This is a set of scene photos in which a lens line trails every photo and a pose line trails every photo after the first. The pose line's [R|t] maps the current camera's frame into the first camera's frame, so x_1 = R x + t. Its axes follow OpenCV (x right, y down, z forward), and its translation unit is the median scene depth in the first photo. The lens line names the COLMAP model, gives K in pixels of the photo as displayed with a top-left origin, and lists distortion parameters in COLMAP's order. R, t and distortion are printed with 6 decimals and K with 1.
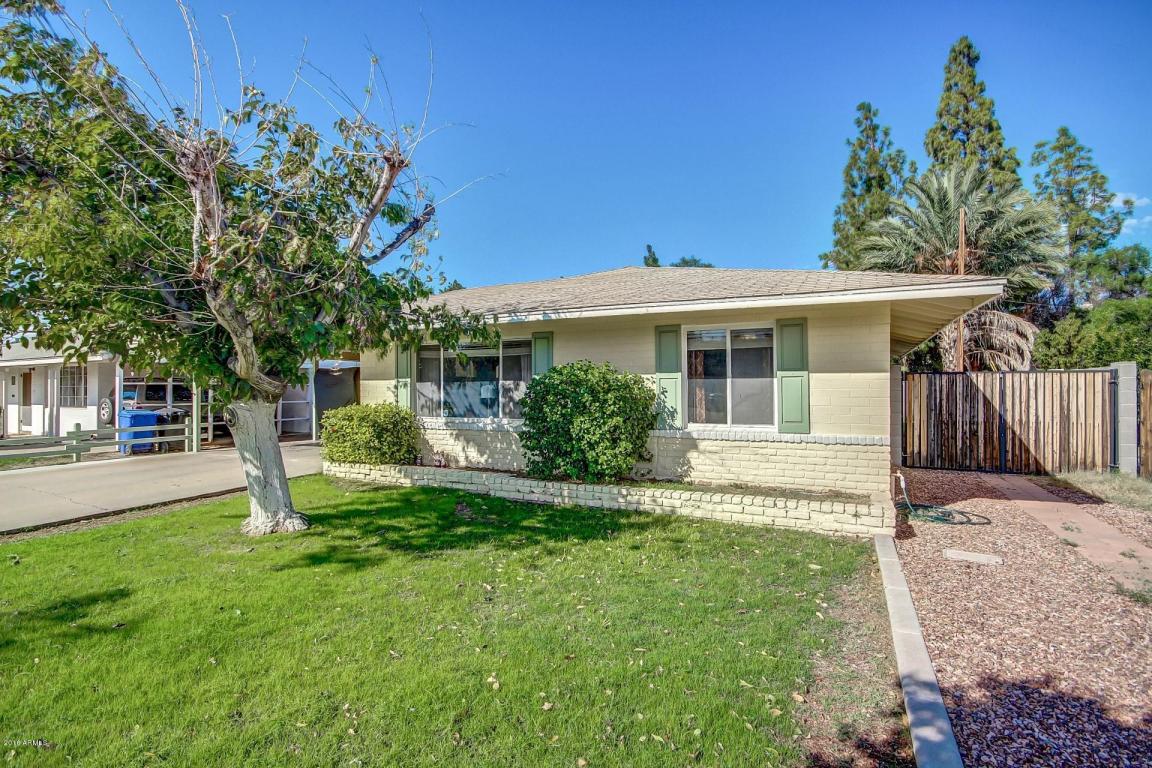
lens RADIAL K [[541.2, 0, 576.8], [0, 541.2, 391.2], [0, 0, 1]] dist [-0.001239, 0.000152]
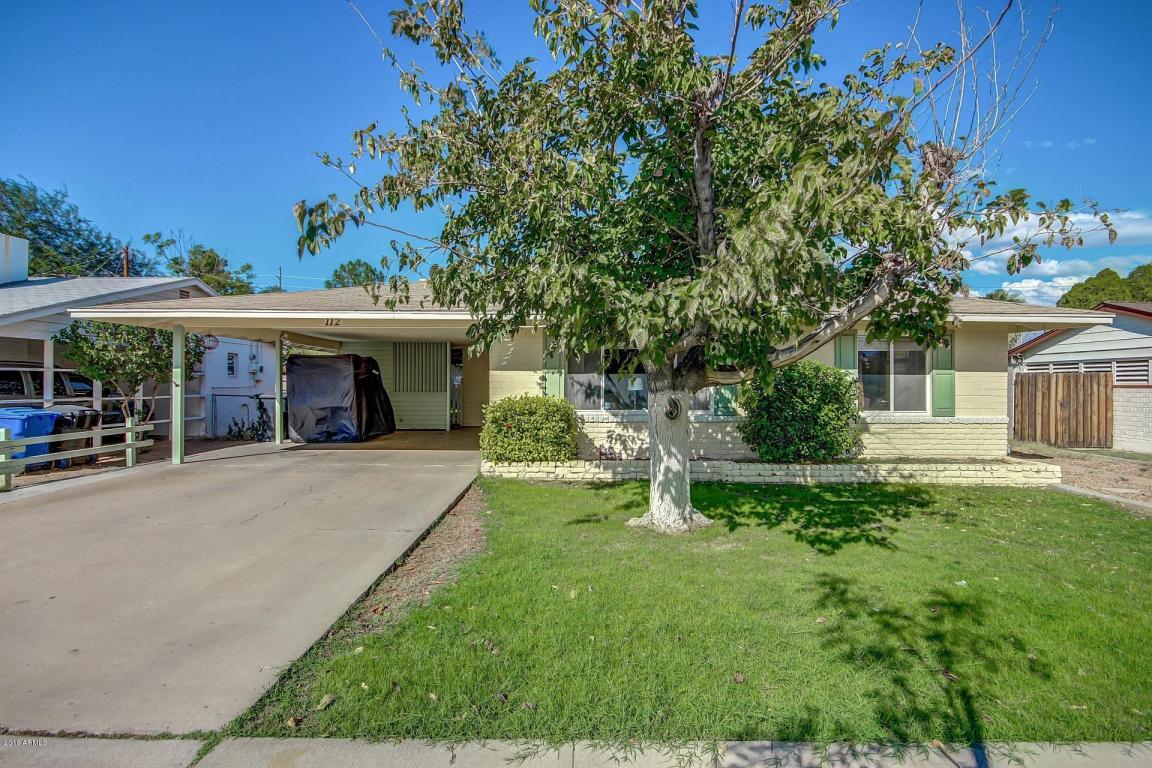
lens RADIAL K [[541.2, 0, 576.8], [0, 541.2, 379.0], [0, 0, 1]] dist [-0.001239, 0.000152]
pose [[0.904486, 0.009144, 0.426405, -0.925780], [-0.004553, 0.999920, -0.011785, 0.004961], [-0.426479, 0.008717, 0.904456, 0.168087]]
